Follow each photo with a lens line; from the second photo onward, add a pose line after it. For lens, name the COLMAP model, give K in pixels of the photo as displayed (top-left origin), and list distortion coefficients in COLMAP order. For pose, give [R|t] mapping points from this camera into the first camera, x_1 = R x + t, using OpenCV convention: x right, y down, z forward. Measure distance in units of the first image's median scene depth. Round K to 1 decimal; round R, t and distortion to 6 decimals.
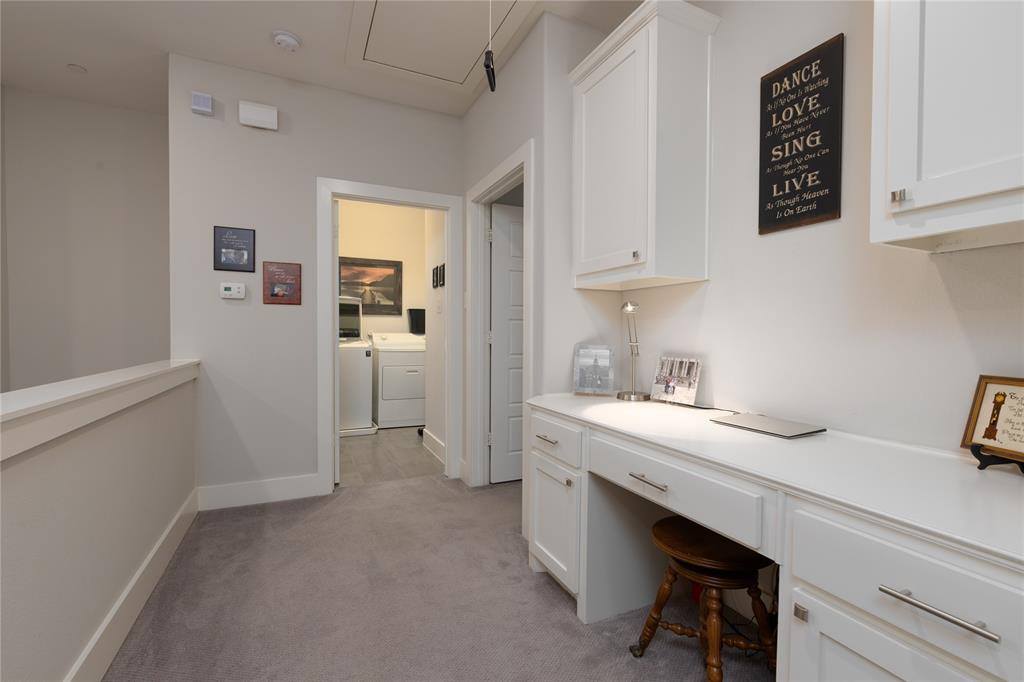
lens RADIAL K [[447.2, 0, 517.8], [0, 447.2, 341.1], [0, 0, 1]] dist [0.001579, -0.001453]
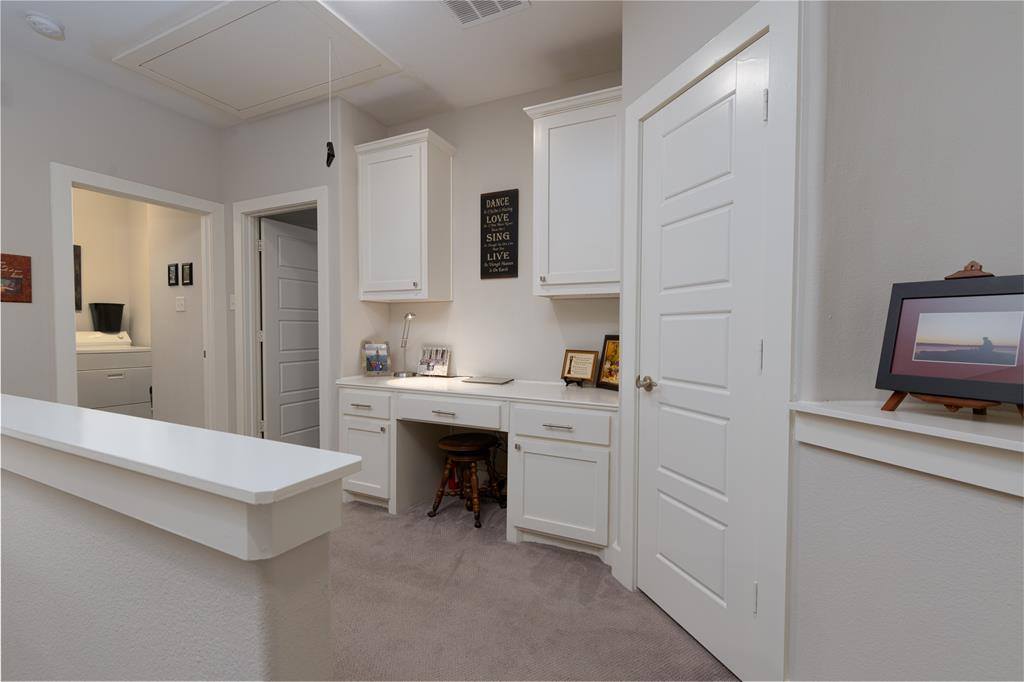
lens RADIAL K [[447.2, 0, 507.7], [0, 447.2, 340.1], [0, 0, 1]] dist [0.001579, -0.001453]
pose [[0.777389, -0.019629, 0.628713, -0.525945], [0.013309, 0.999803, 0.014758, -0.012244], [-0.628879, -0.003105, 0.777497, -0.491611]]
